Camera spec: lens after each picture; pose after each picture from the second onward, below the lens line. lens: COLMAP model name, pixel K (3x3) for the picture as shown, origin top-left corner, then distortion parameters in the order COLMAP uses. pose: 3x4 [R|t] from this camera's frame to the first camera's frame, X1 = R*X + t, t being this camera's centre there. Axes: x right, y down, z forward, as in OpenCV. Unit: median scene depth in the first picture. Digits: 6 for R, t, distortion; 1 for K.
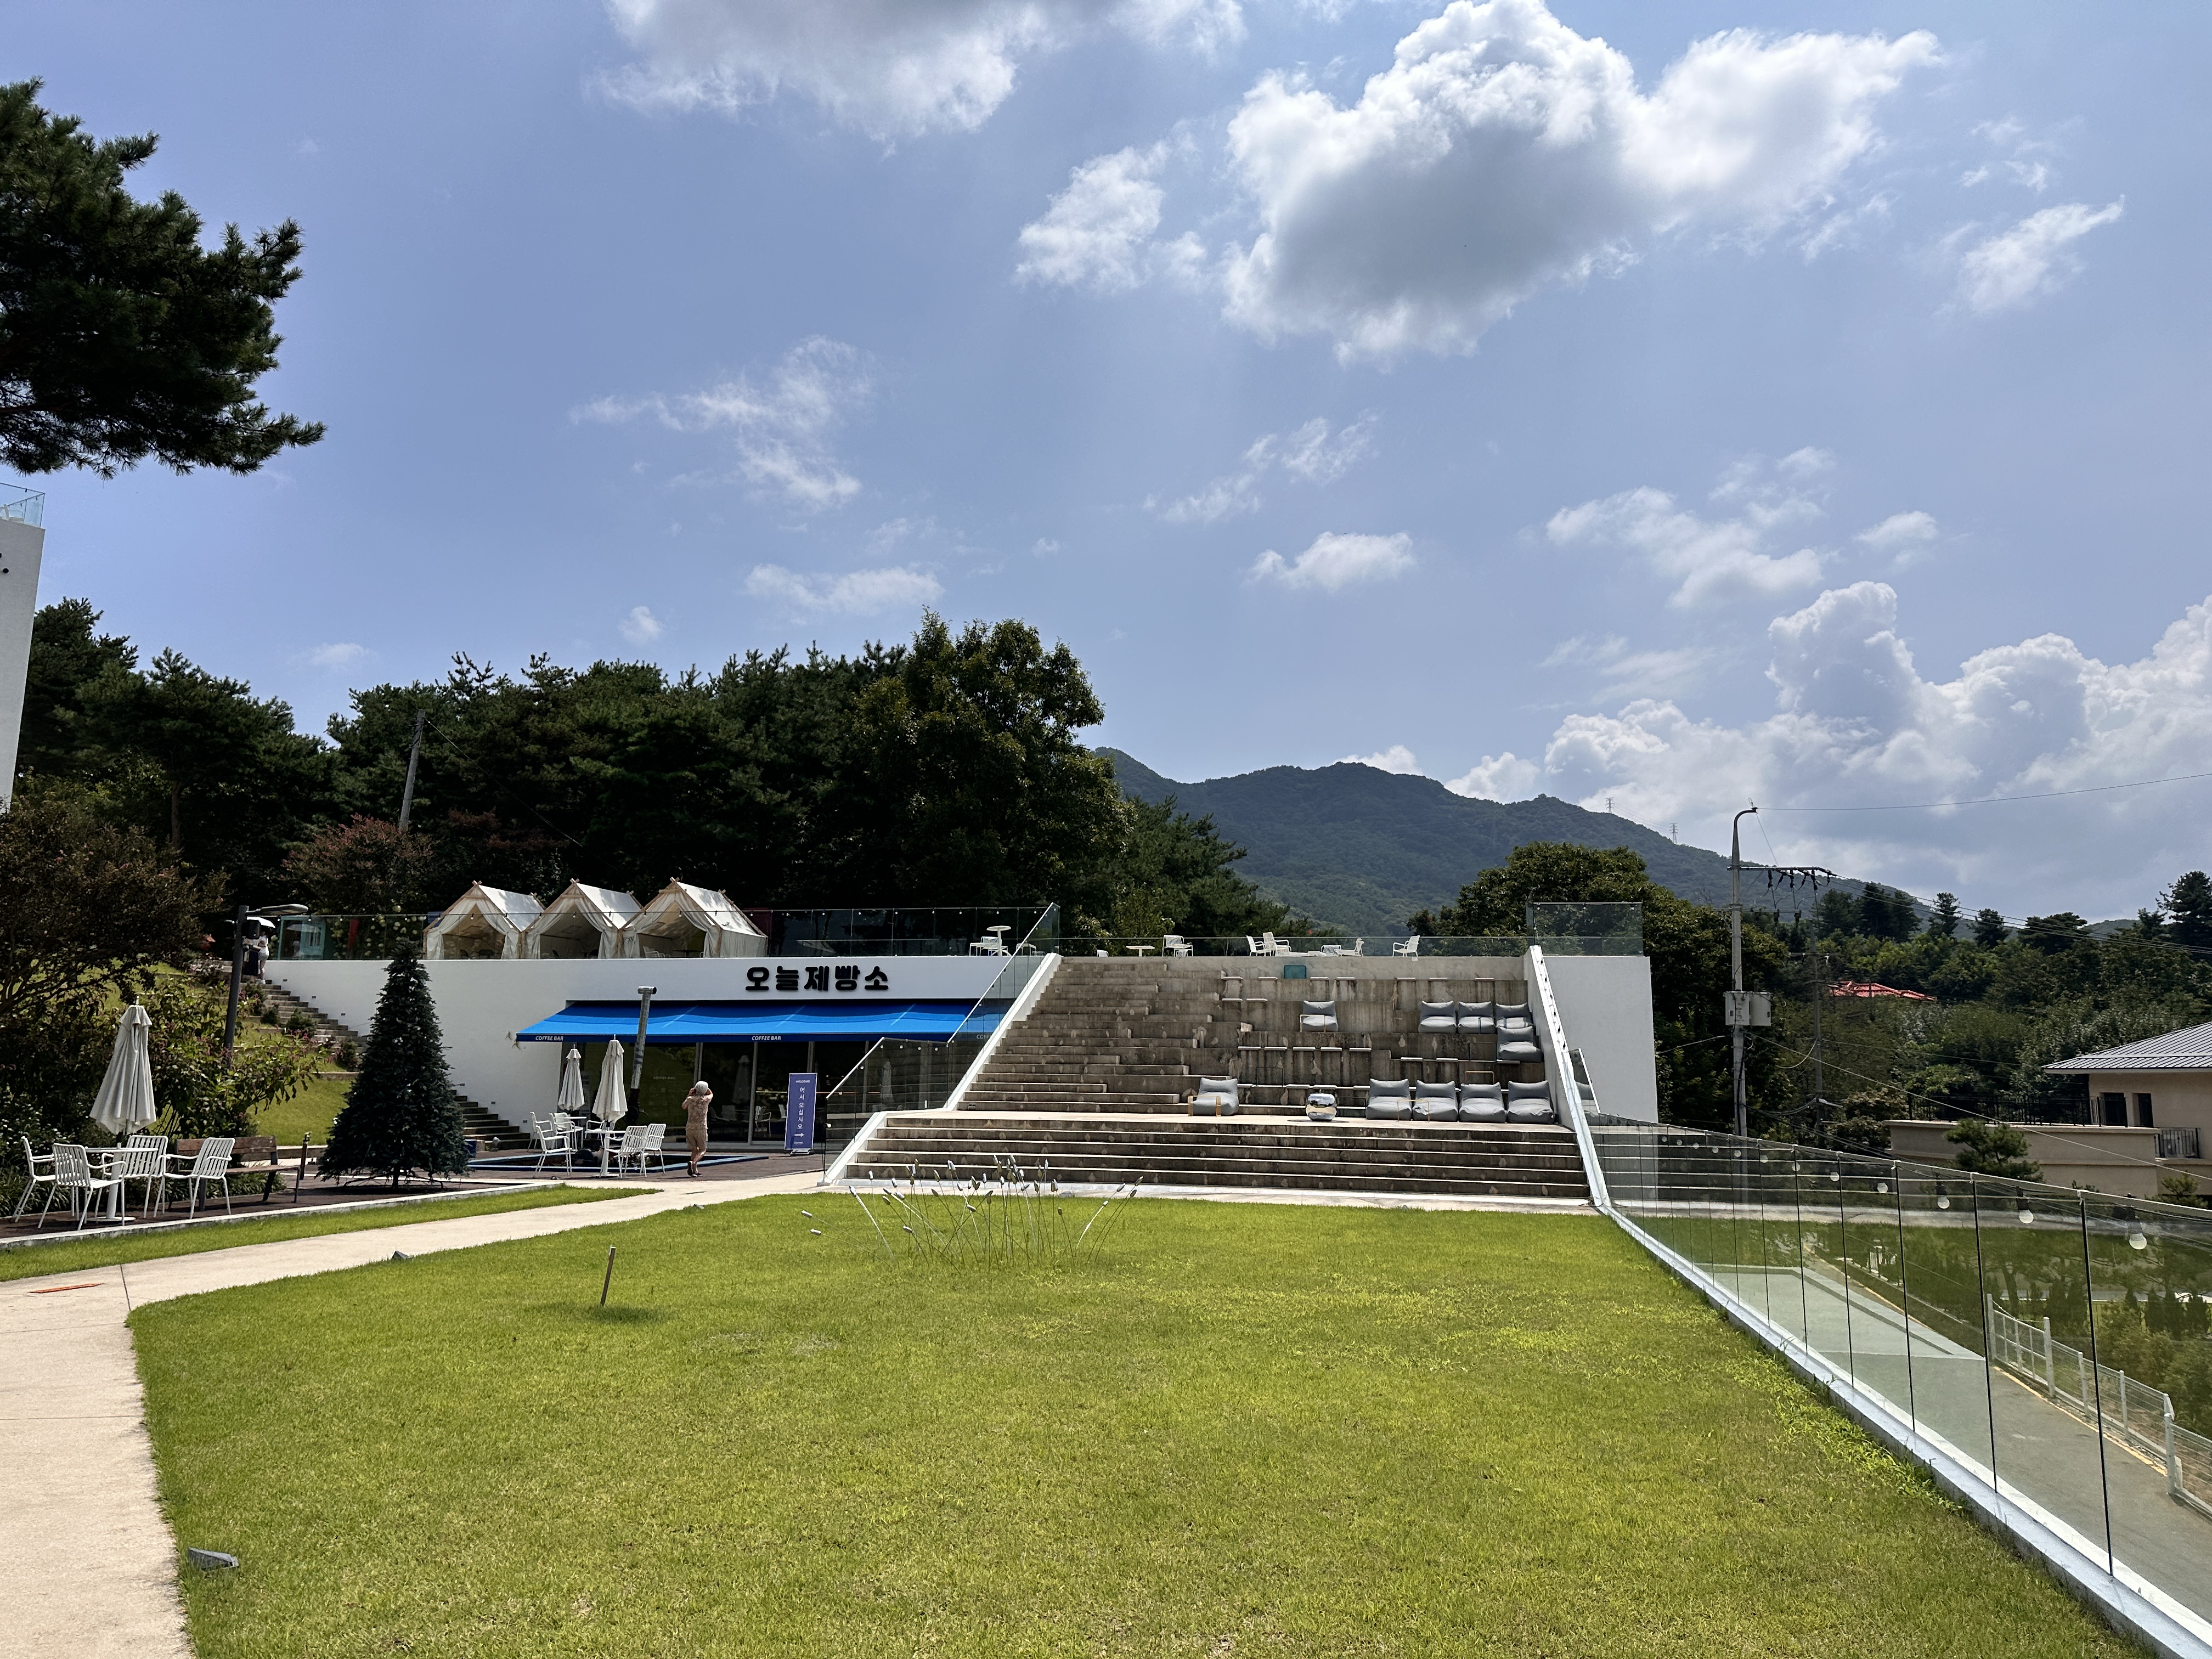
lens RADIAL K [[1543.3, 0, 1203.8], [0, 1543.3, 842.6], [0, 0, 1]] dist [0.011363, -0.046030]
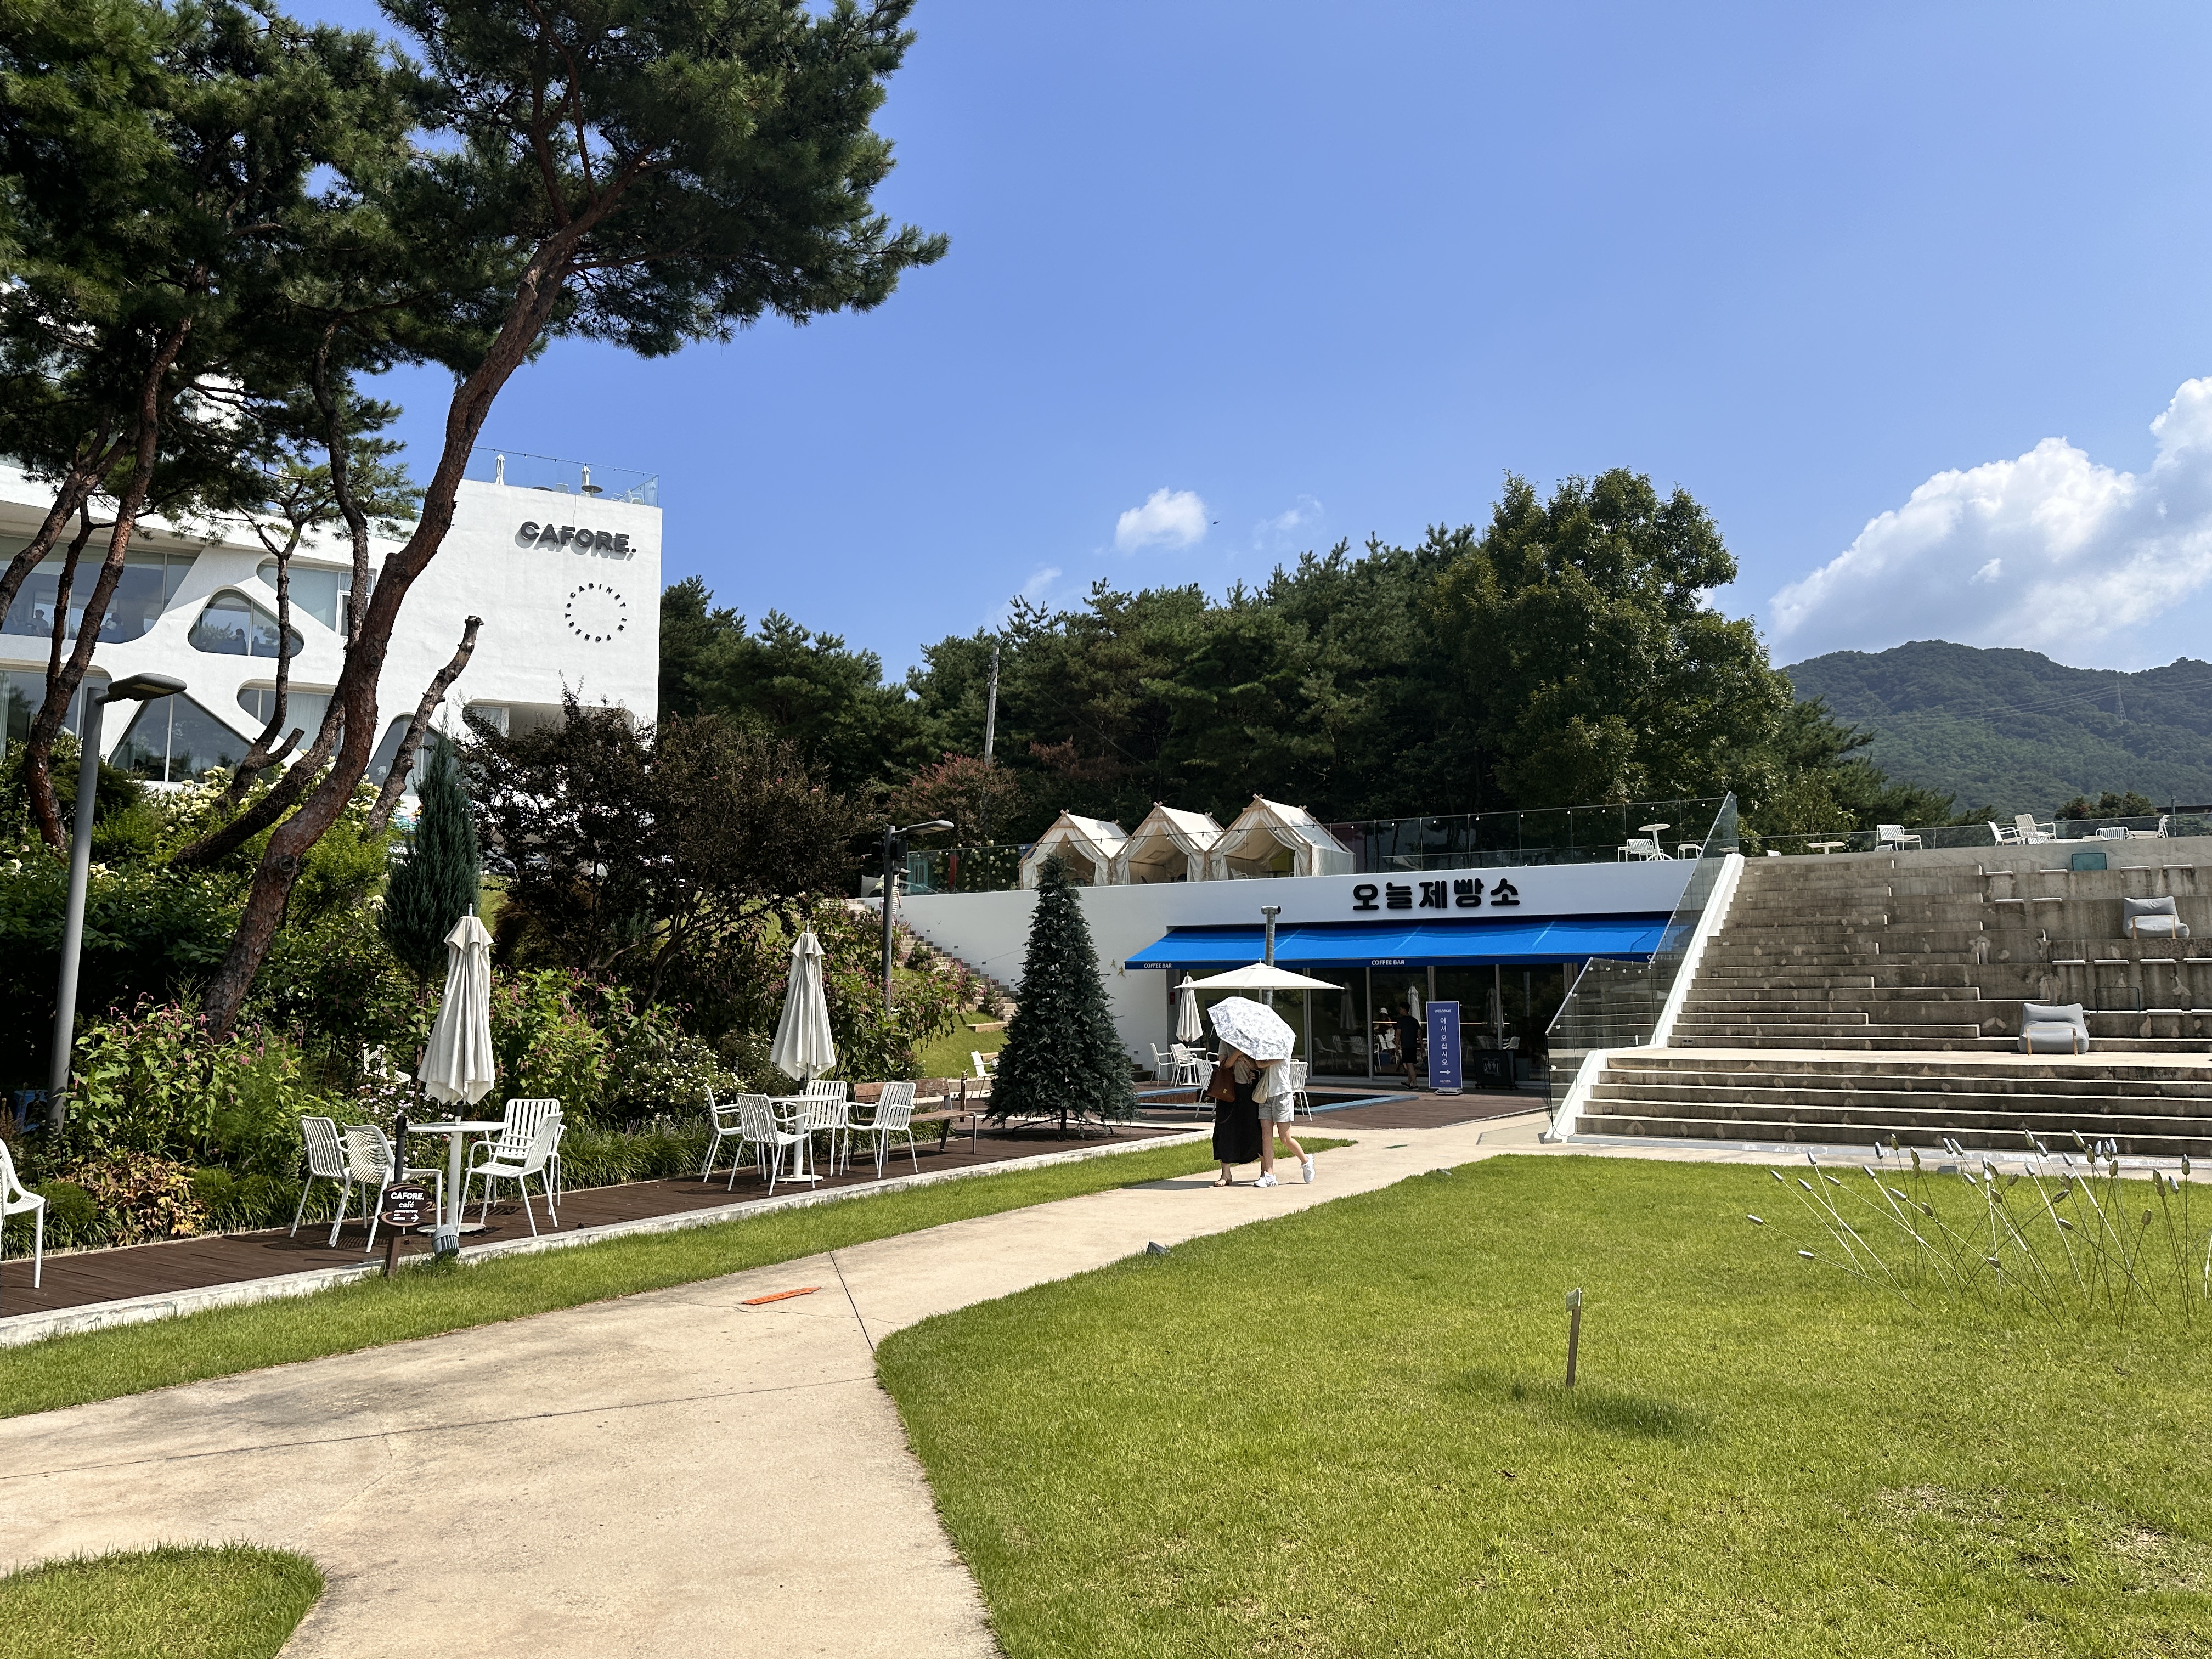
lens RADIAL K [[1563.6, 0, 1103.8], [0, 1563.6, 822.4], [0, 0, 1]] dist [0.077517, -0.097609]
pose [[0.924887, -0.053334, -0.376484, -0.094980], [0.066197, 0.997579, 0.021300, 0.017123], [0.374436, -0.044622, 0.926178, 0.113363]]
